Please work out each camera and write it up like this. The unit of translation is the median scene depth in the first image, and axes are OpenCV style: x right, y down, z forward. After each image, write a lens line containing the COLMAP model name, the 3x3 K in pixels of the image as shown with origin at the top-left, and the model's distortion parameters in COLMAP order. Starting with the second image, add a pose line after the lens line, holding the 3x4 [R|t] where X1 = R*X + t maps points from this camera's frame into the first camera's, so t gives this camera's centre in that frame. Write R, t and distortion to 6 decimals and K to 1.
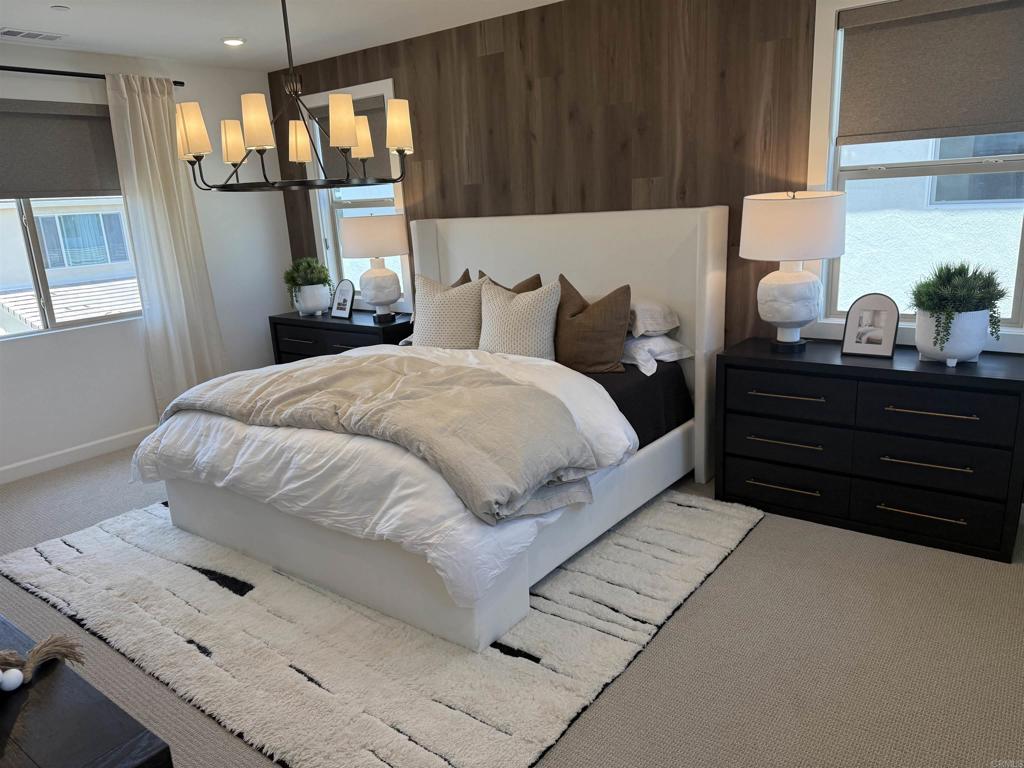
lens RADIAL K [[722.3, 0, 503.5], [0, 722.3, 392.4], [0, 0, 1]] dist [0.048775, -0.075142]
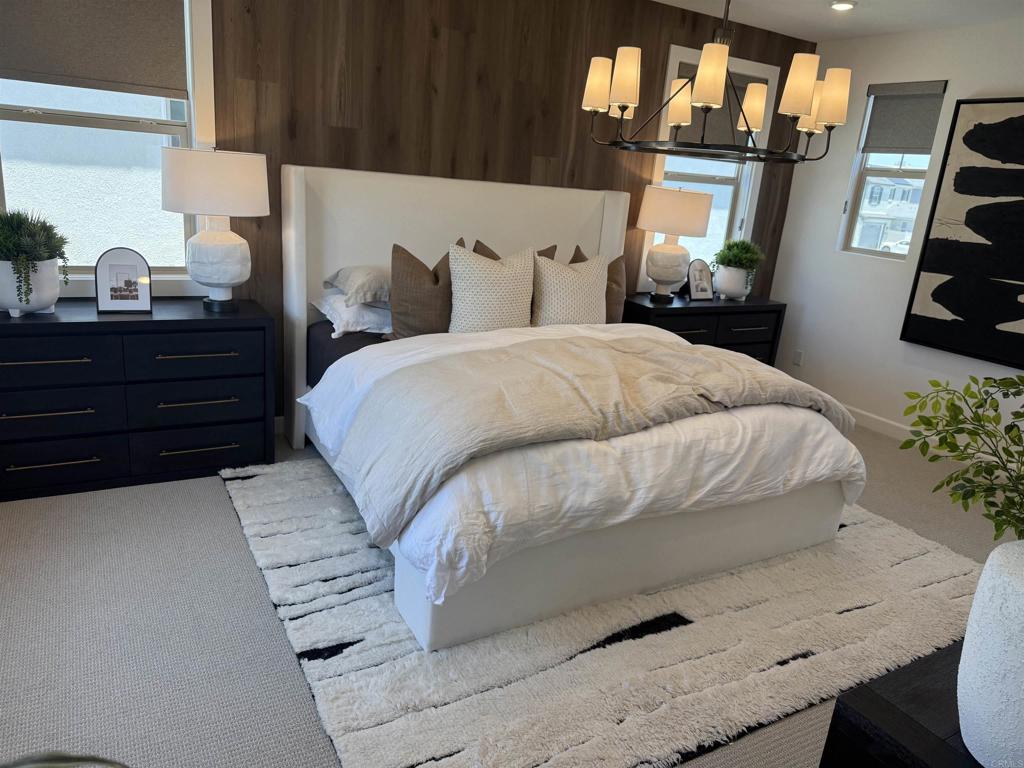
lens RADIAL K [[722.3, 0, 513.0], [0, 722.3, 379.1], [0, 0, 1]] dist [0.048775, -0.075142]
pose [[0.375616, -0.172194, 0.910638, -0.883416], [0.125628, 0.982979, 0.134054, -0.113380], [-0.918221, 0.064049, 0.390855, 0.622239]]
